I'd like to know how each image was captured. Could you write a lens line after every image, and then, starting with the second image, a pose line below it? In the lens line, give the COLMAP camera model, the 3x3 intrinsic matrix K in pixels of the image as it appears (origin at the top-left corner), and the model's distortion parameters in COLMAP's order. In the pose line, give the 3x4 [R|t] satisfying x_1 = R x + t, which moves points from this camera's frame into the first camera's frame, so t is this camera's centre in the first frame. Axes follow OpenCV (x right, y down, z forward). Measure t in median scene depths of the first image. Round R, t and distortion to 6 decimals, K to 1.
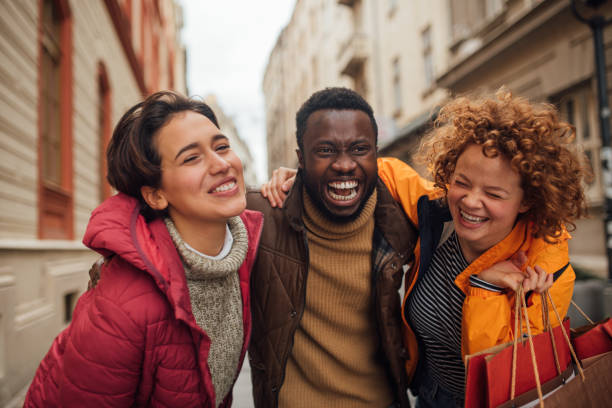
lens RADIAL K [[573.8, 0, 279.0], [0, 573.8, 203.3], [0, 0, 1]] dist [-0.000981, 0.005039]
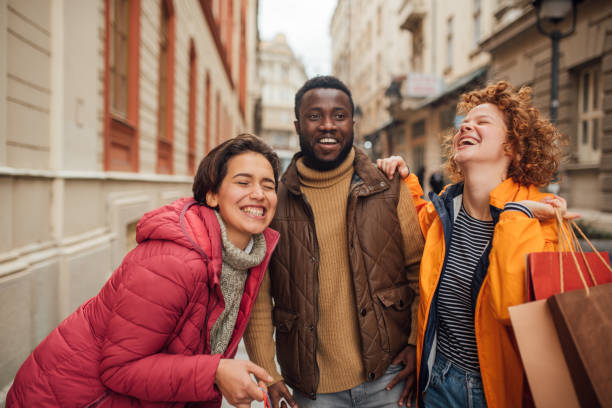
lens RADIAL K [[686.9, 0, 318.8], [0, 686.9, 196.2], [0, 0, 1]] dist [0.046648, 0.017505]
pose [[0.997308, 0.045489, -0.057511, 0.064625], [-0.039992, 0.994828, 0.093375, -0.041823], [0.061461, -0.090824, 0.993969, -0.453459]]
